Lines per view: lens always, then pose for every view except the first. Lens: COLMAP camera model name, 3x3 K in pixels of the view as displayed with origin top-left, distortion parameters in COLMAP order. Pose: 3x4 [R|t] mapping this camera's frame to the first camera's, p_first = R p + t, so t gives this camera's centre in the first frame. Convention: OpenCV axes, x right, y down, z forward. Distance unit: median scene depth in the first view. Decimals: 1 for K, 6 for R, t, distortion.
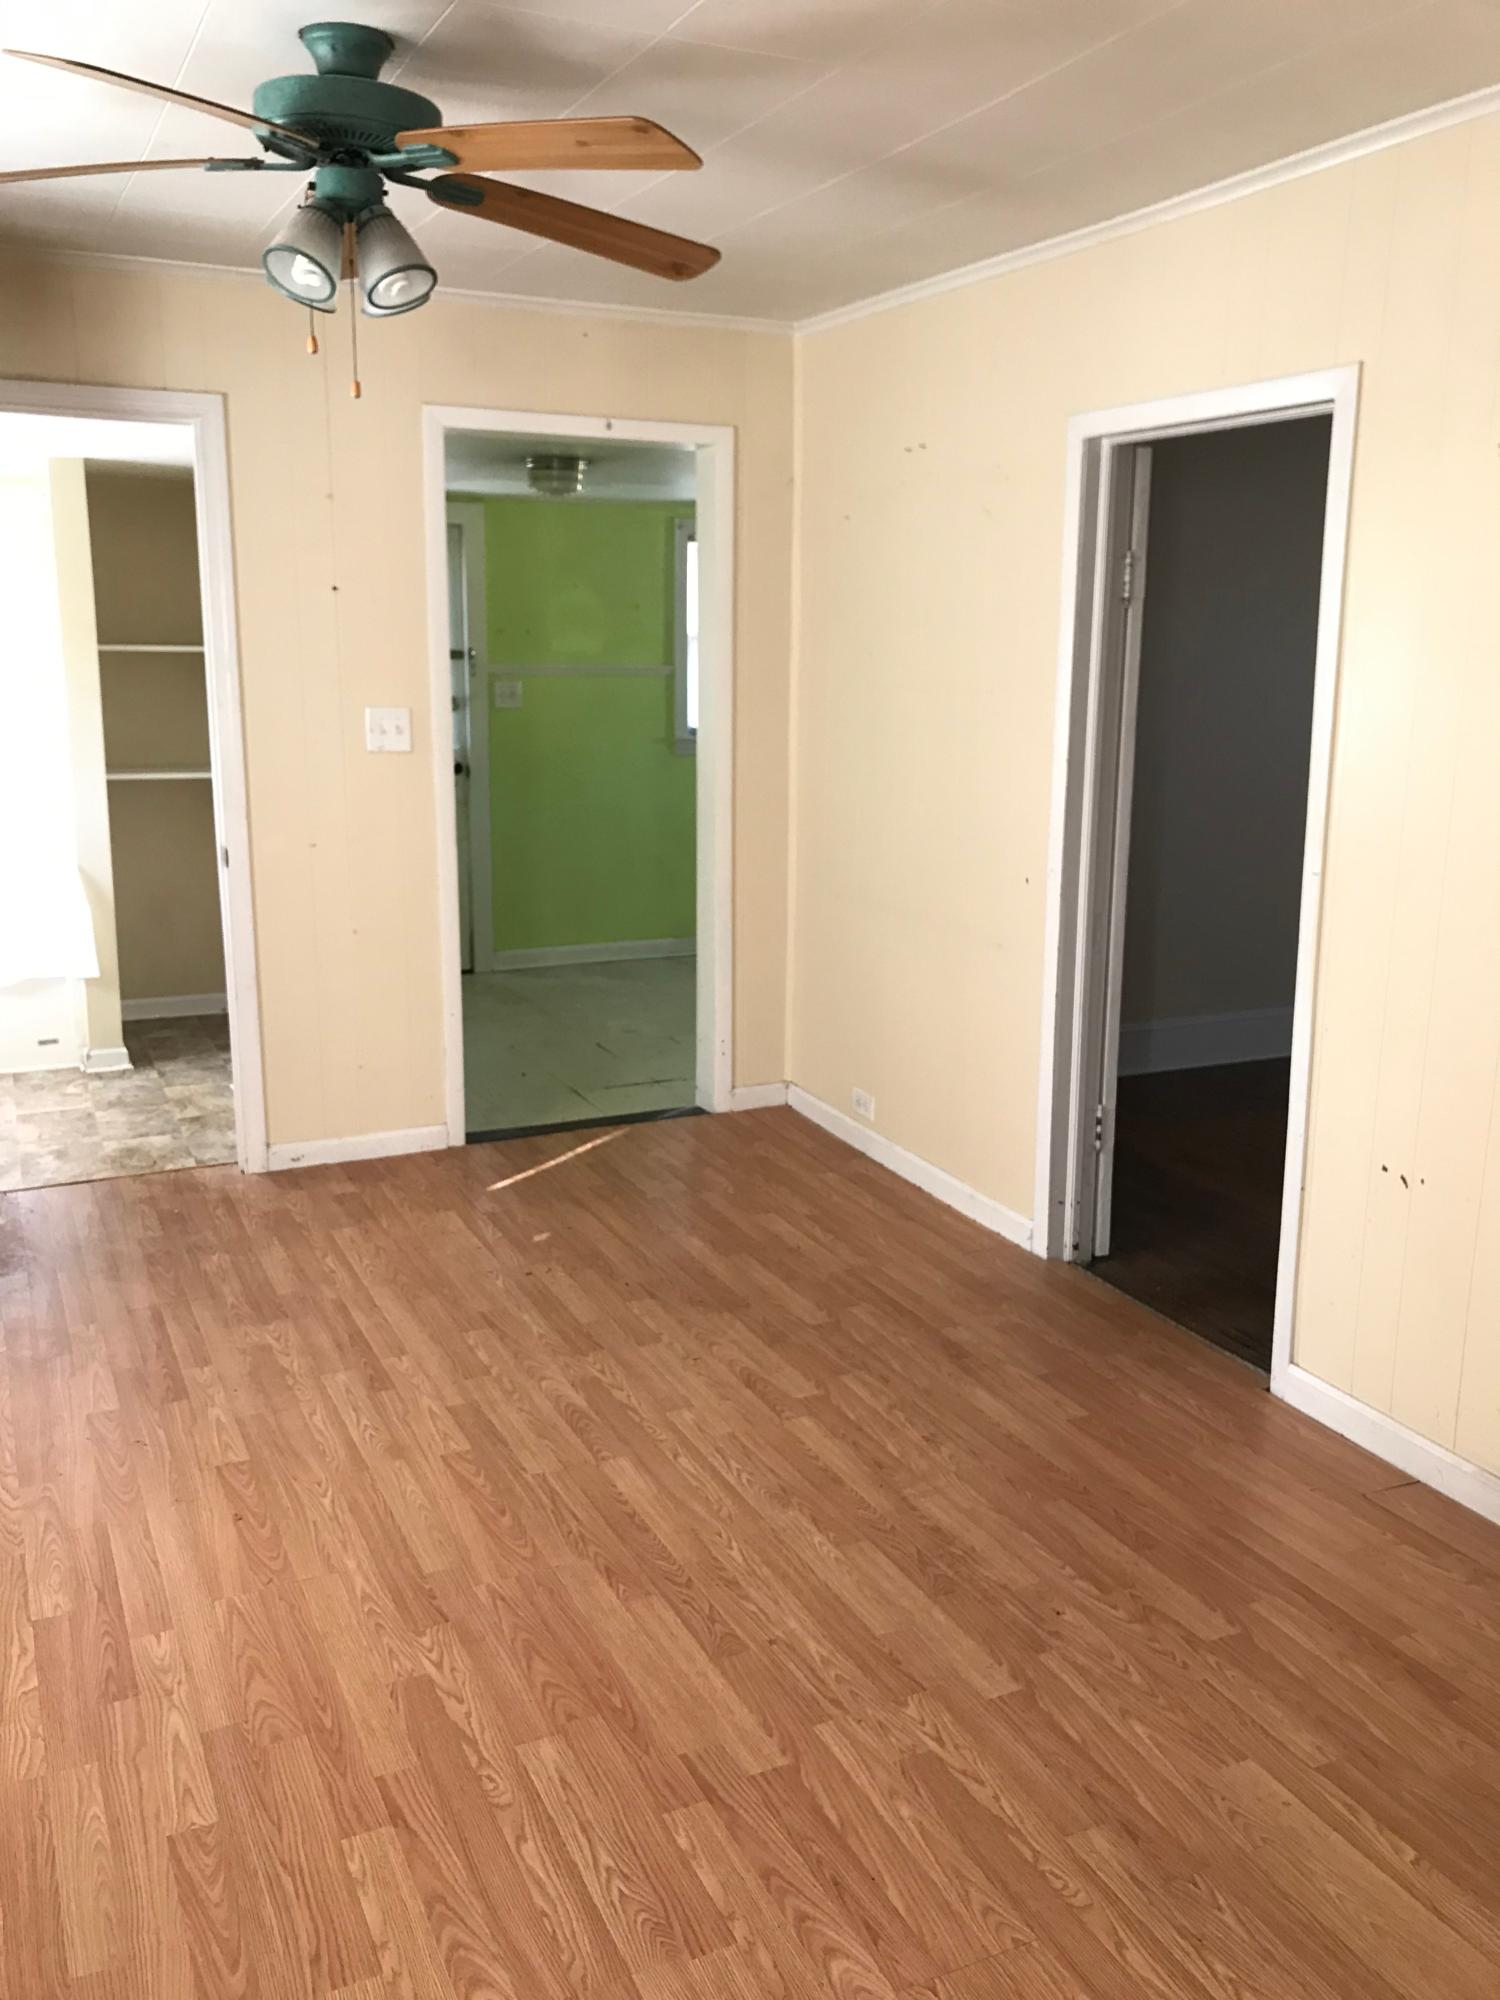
lens RADIAL K [[1649.2, 0, 753.4], [0, 1649.2, 976.6], [0, 0, 1]] dist [0.011409, 0.001643]
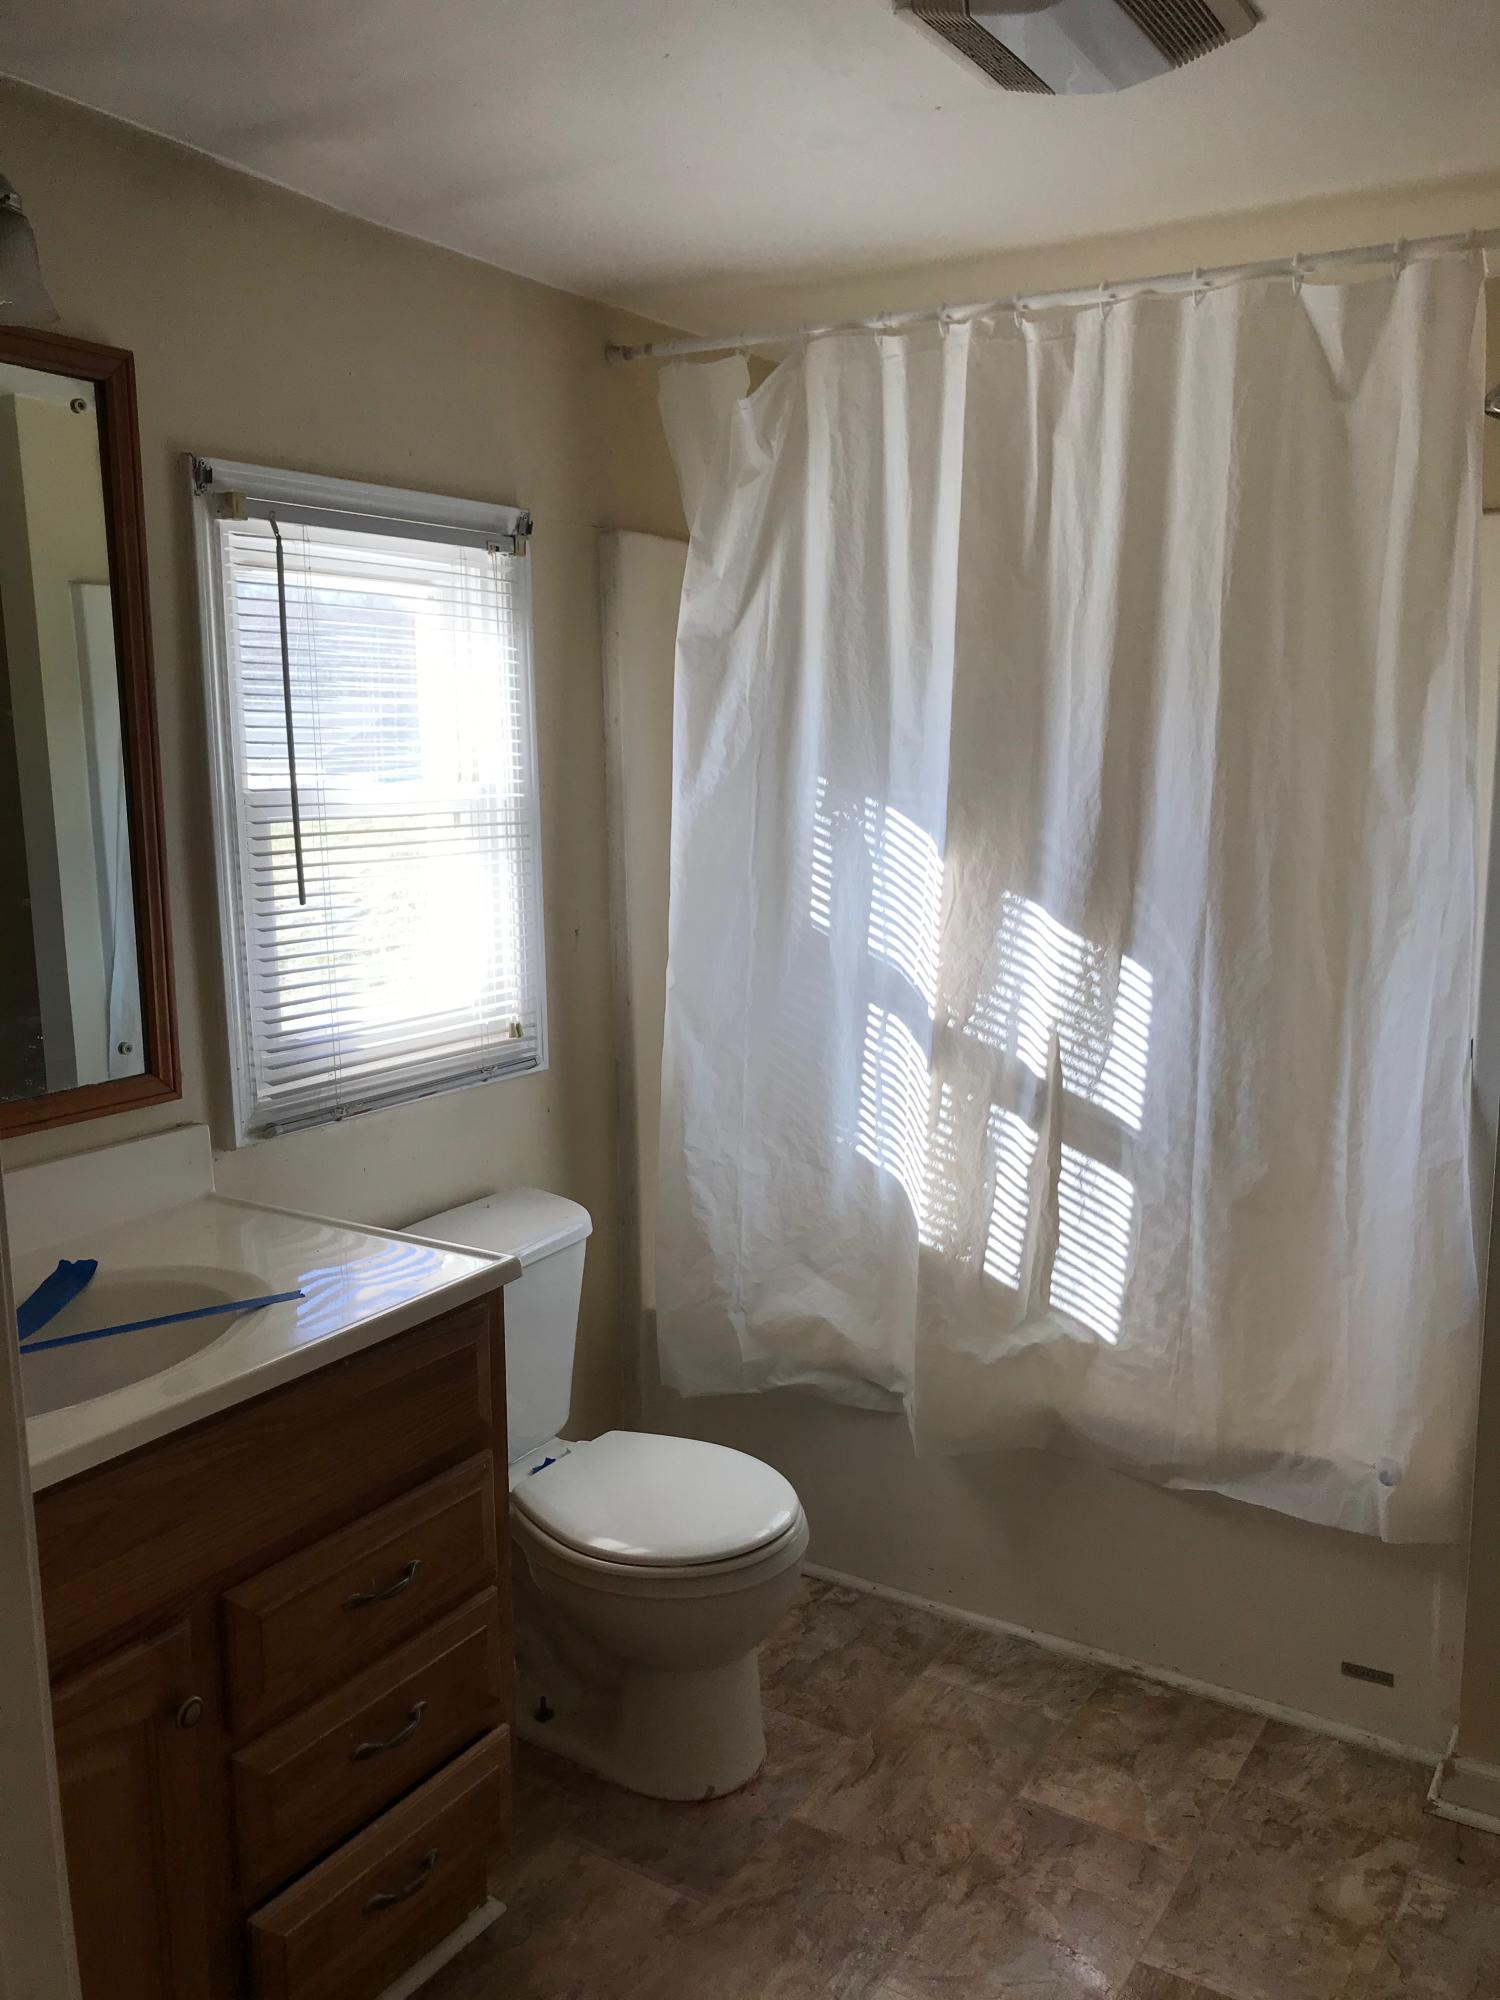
lens RADIAL K [[1637.3, 0, 749.7], [0, 1637.3, 997.3], [0, 0, 1]] dist [0.014073, 0.005899]
pose [[0.532622, 0.120083, -0.837791, -0.455808], [-0.159452, 0.986395, 0.040011, -0.254322], [0.831197, 0.112276, 0.544523, 1.493875]]
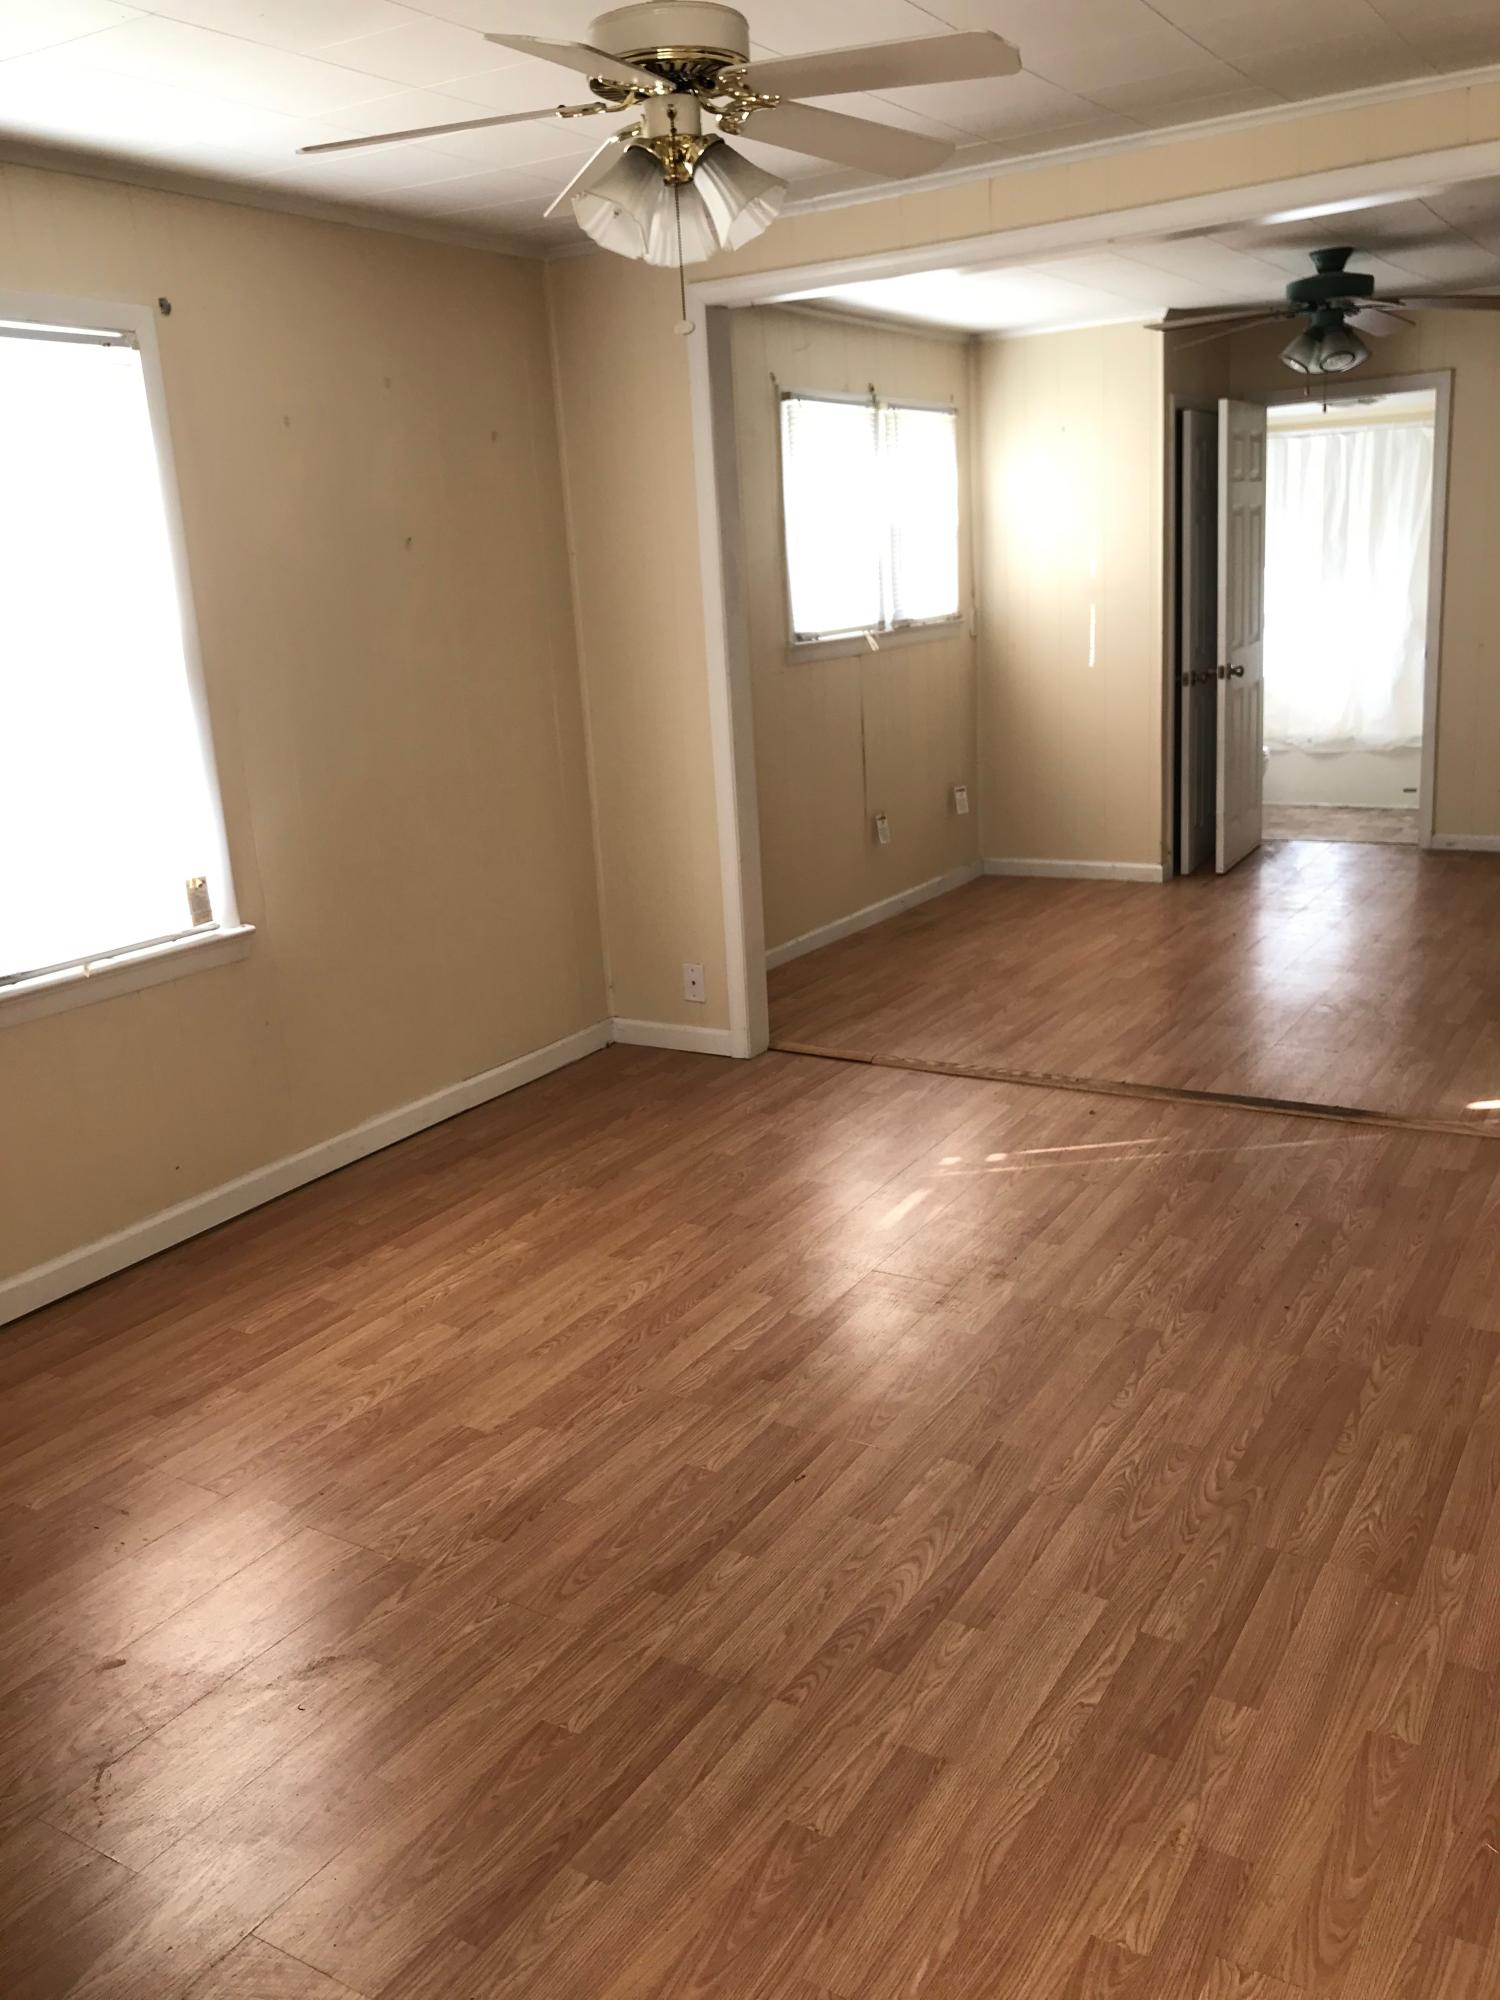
lens RADIAL K [[1619.6, 0, 750.0], [0, 1619.6, 1000.0], [0, 0, 1]] dist [0.166085, -0.529667]
pose [[0.534848, 0.181624, -0.825197, 1.219573], [-0.106032, 0.983331, 0.147705, 0.169416], [0.838269, 0.008498, 0.545191, -0.765038]]
